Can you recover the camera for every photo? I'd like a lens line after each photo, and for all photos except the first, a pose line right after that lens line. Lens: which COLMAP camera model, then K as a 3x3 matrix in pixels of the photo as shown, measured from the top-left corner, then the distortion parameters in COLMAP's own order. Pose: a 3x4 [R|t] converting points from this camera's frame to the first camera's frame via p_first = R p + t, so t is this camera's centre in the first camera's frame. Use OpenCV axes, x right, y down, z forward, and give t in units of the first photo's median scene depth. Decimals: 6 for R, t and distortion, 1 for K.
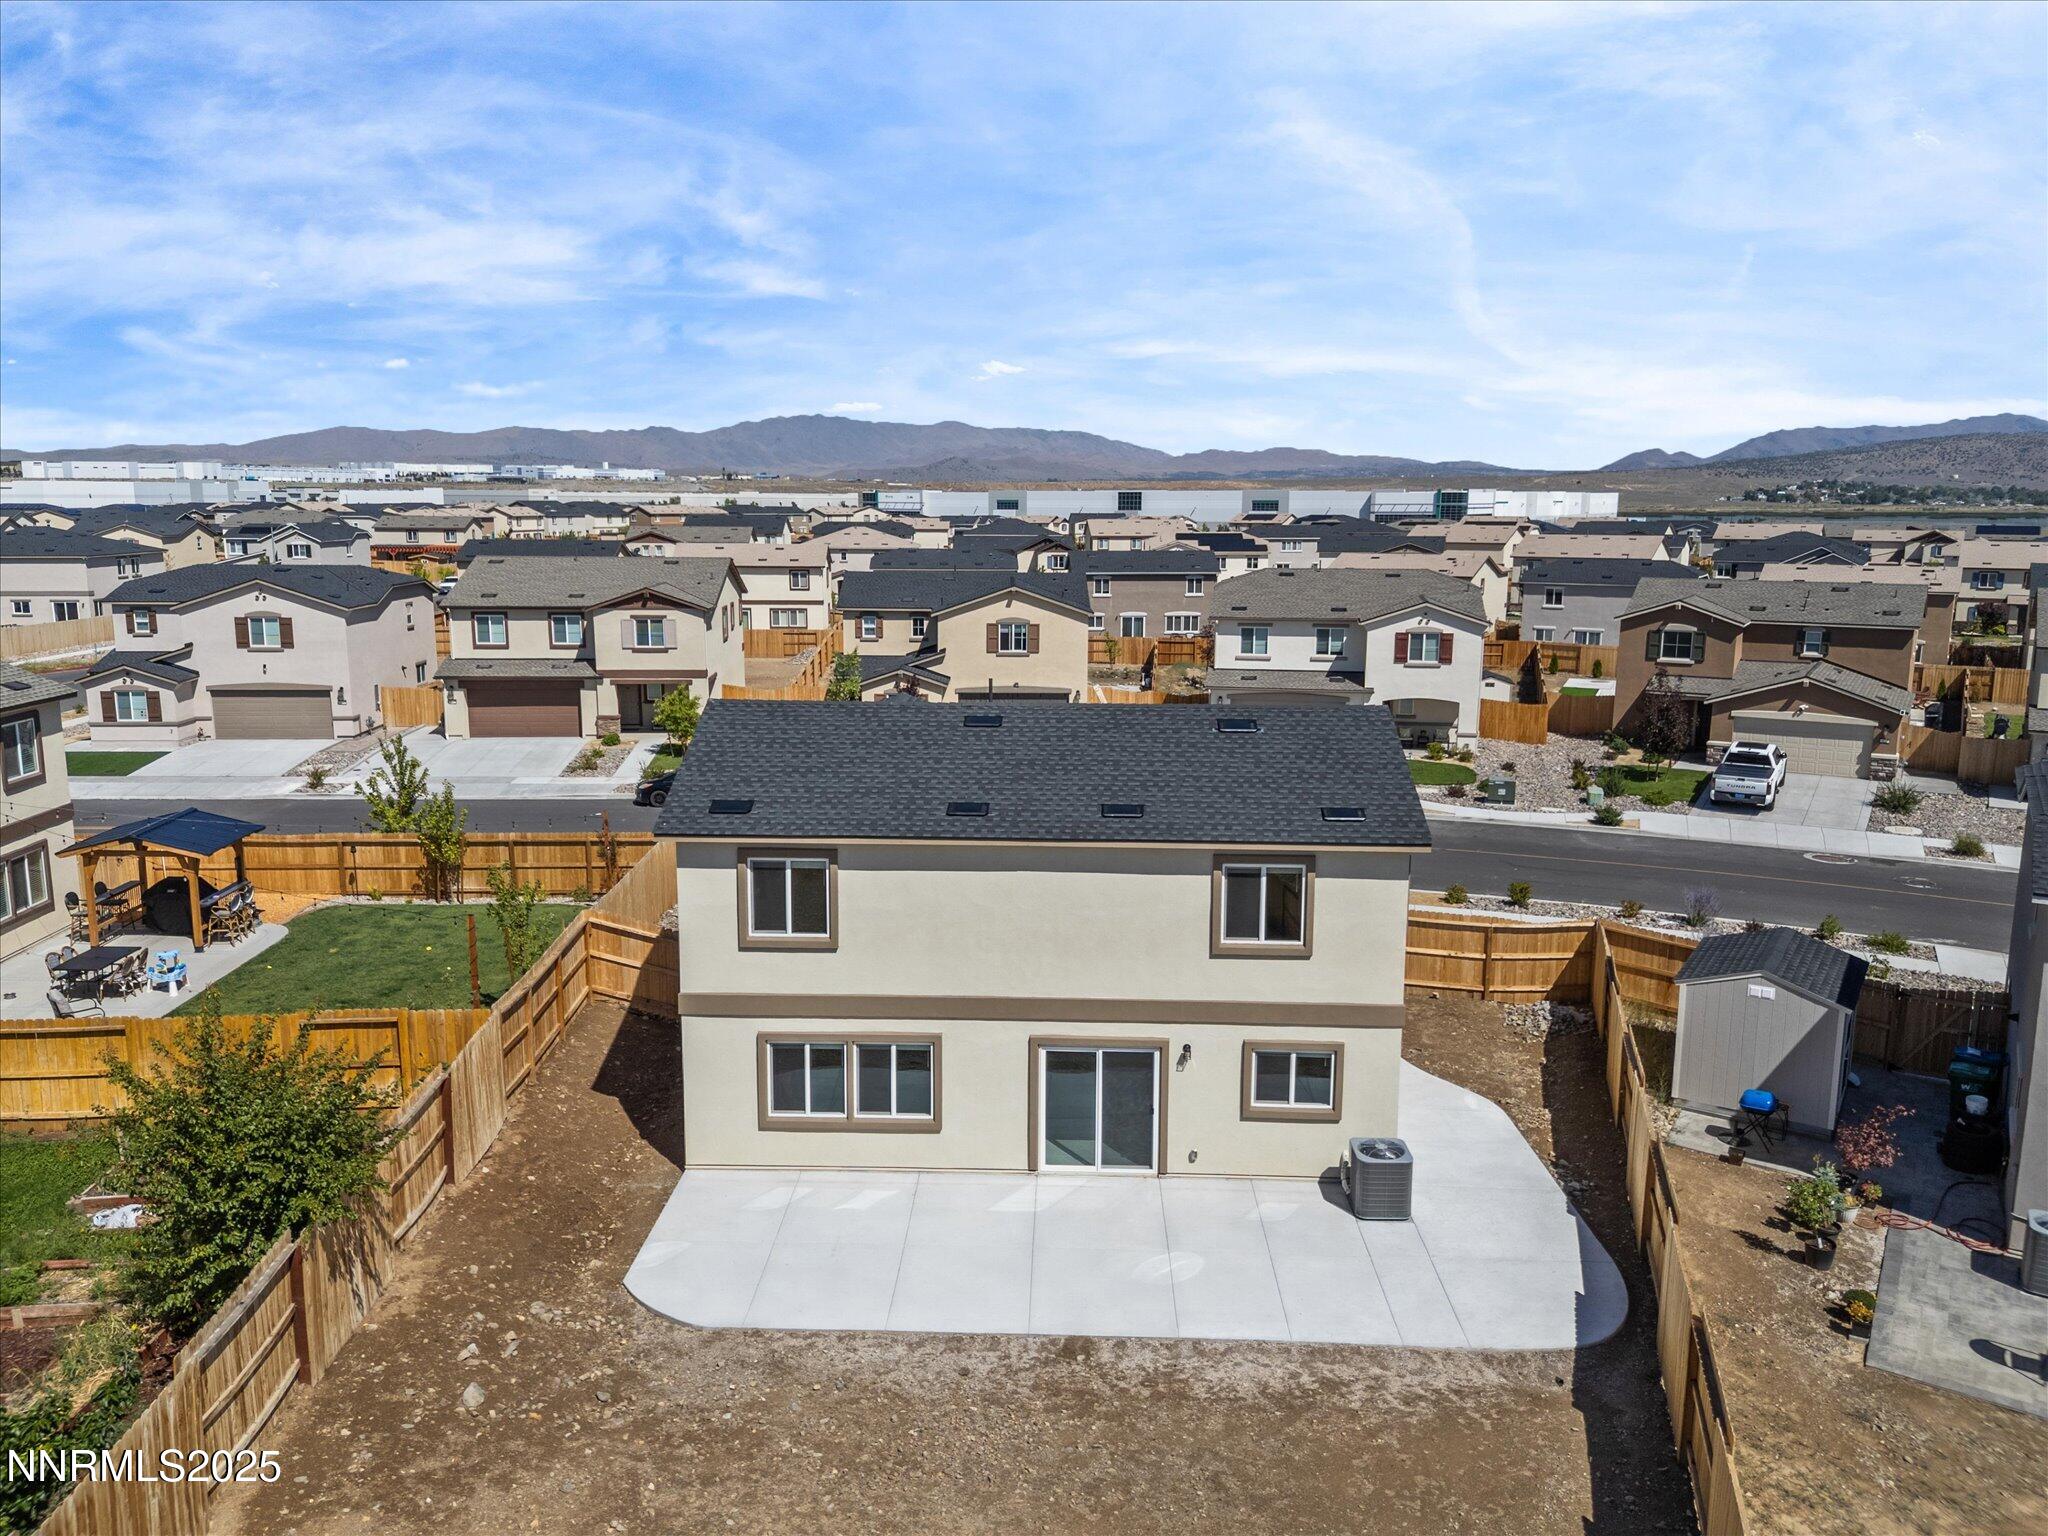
lens RADIAL K [[1499.6, 0, 1046.7], [0, 1499.6, 761.1], [0, 0, 1]] dist [0.005636, -0.004241]
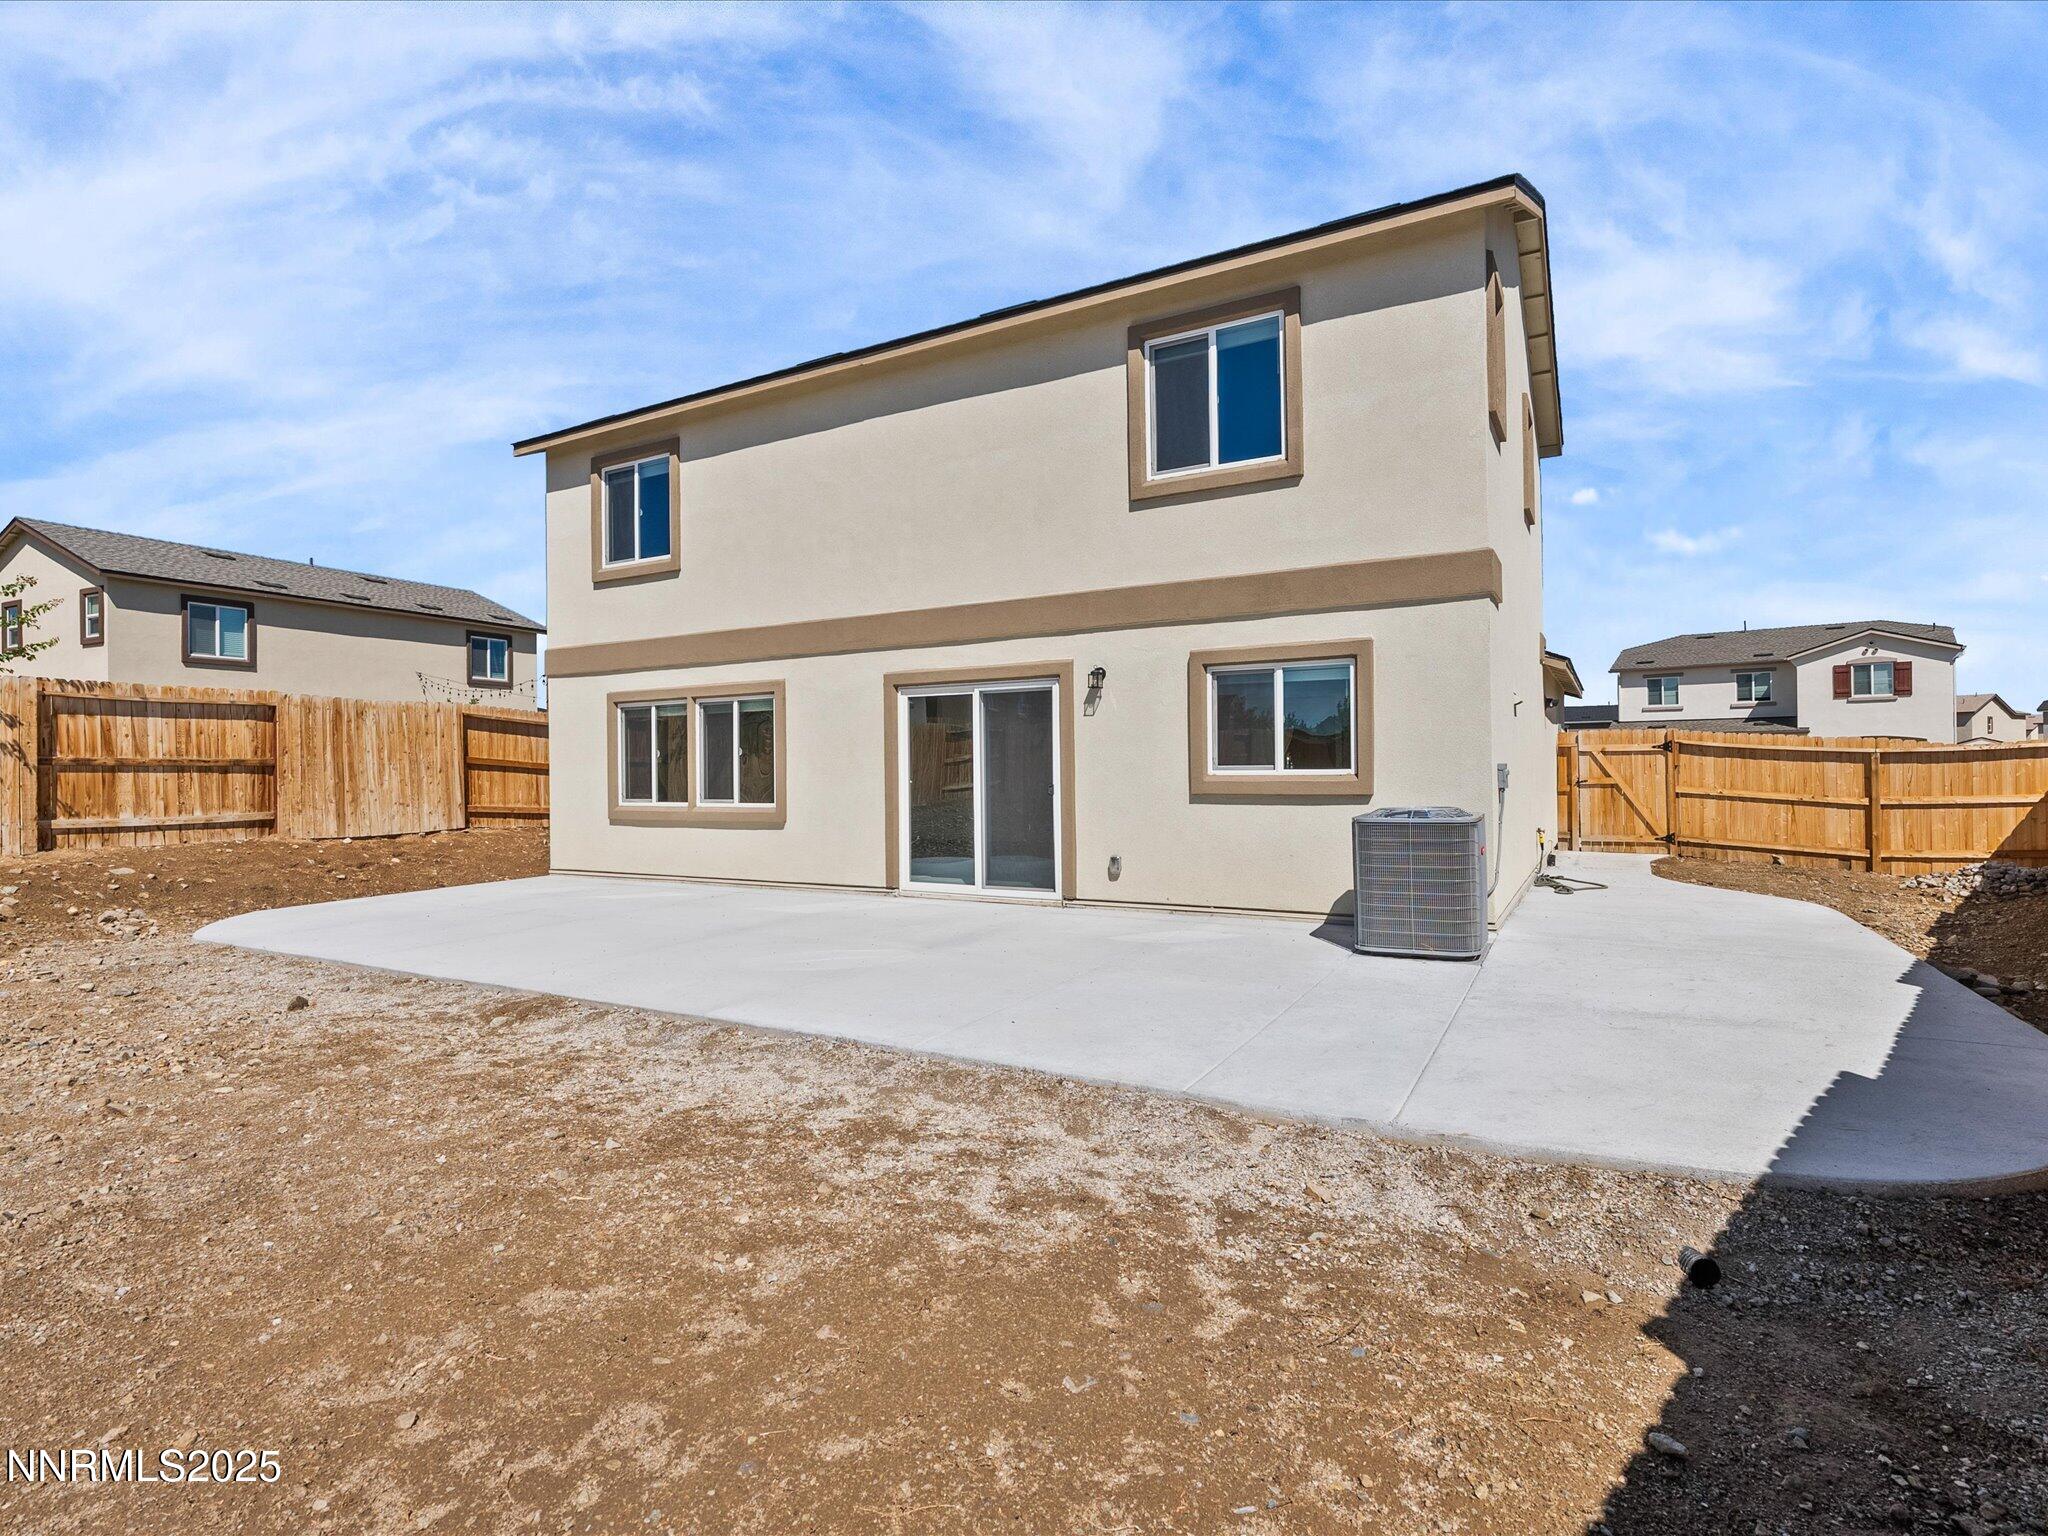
lens RADIAL K [[1038.8, 0, 1026.8], [0, 1038.8, 789.5], [0, 0, 1]] dist [-0.018171, 0.001284]
pose [[0.881066, -0.014053, -0.472784, 0.258535], [-0.057875, 0.988845, -0.137246, 0.291615], [0.469438, 0.148286, 0.870425, 0.634517]]
